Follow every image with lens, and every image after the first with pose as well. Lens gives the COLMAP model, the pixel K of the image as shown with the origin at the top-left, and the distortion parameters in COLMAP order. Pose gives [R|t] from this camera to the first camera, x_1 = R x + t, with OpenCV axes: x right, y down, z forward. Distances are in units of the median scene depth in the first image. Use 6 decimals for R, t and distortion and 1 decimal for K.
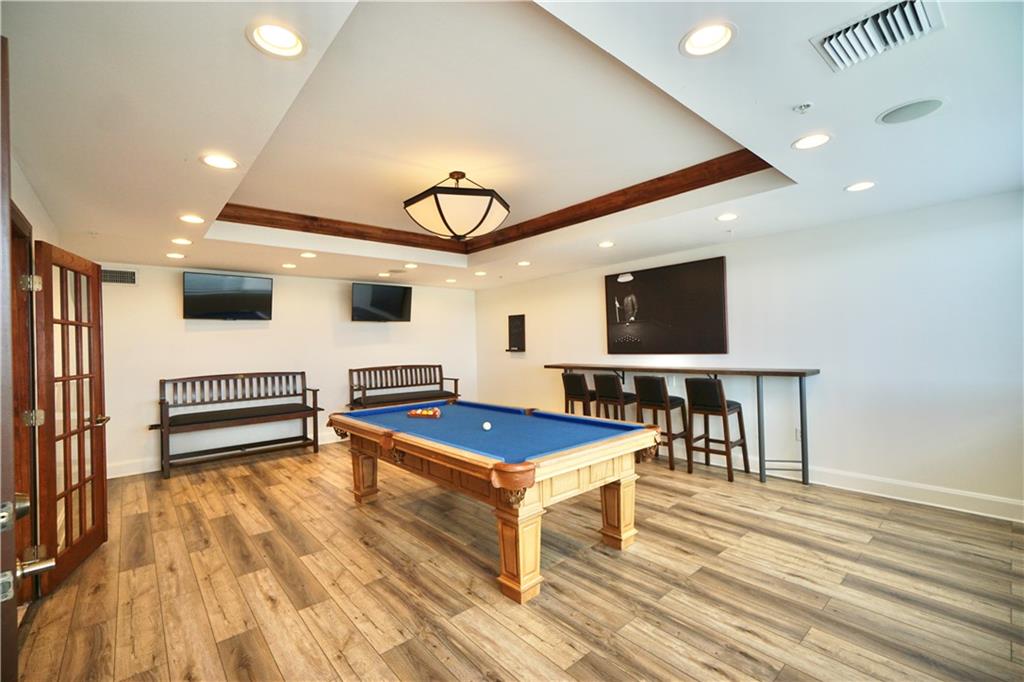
lens RADIAL K [[440.8, 0, 501.1], [0, 440.8, 349.0], [0, 0, 1]] dist [-0.007290, 0.003256]
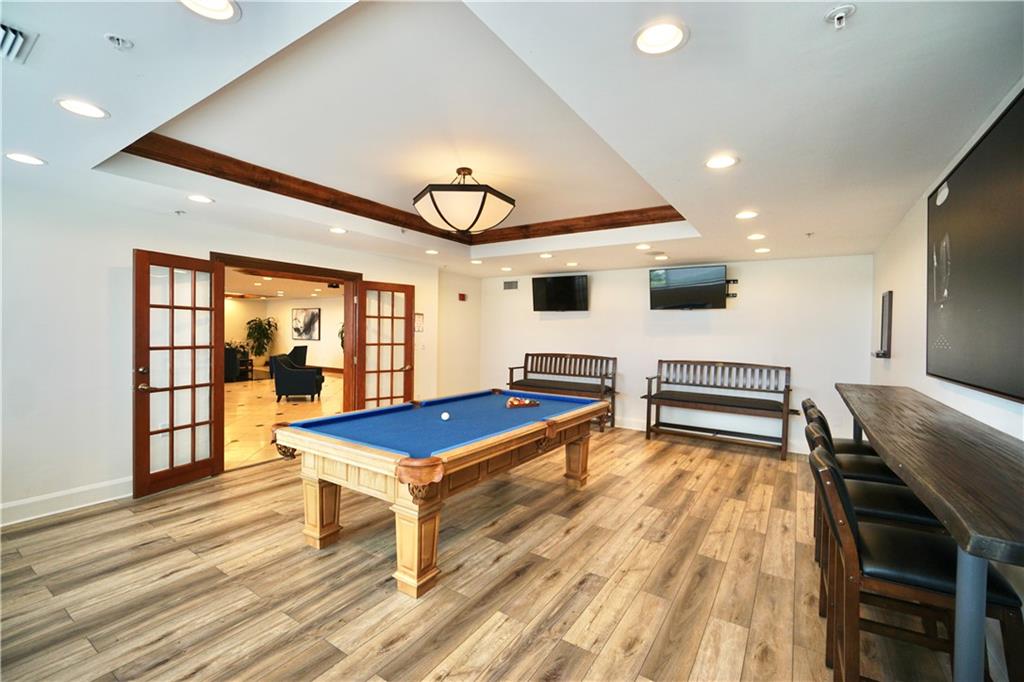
lens RADIAL K [[440.8, 0, 501.9], [0, 440.8, 331.6], [0, 0, 1]] dist [-0.007290, 0.003256]
pose [[0.273298, 0.027790, -0.961528, 0.713727], [-0.042273, 0.998964, 0.016857, -0.027243], [0.961000, 0.036039, 0.274189, 0.615457]]
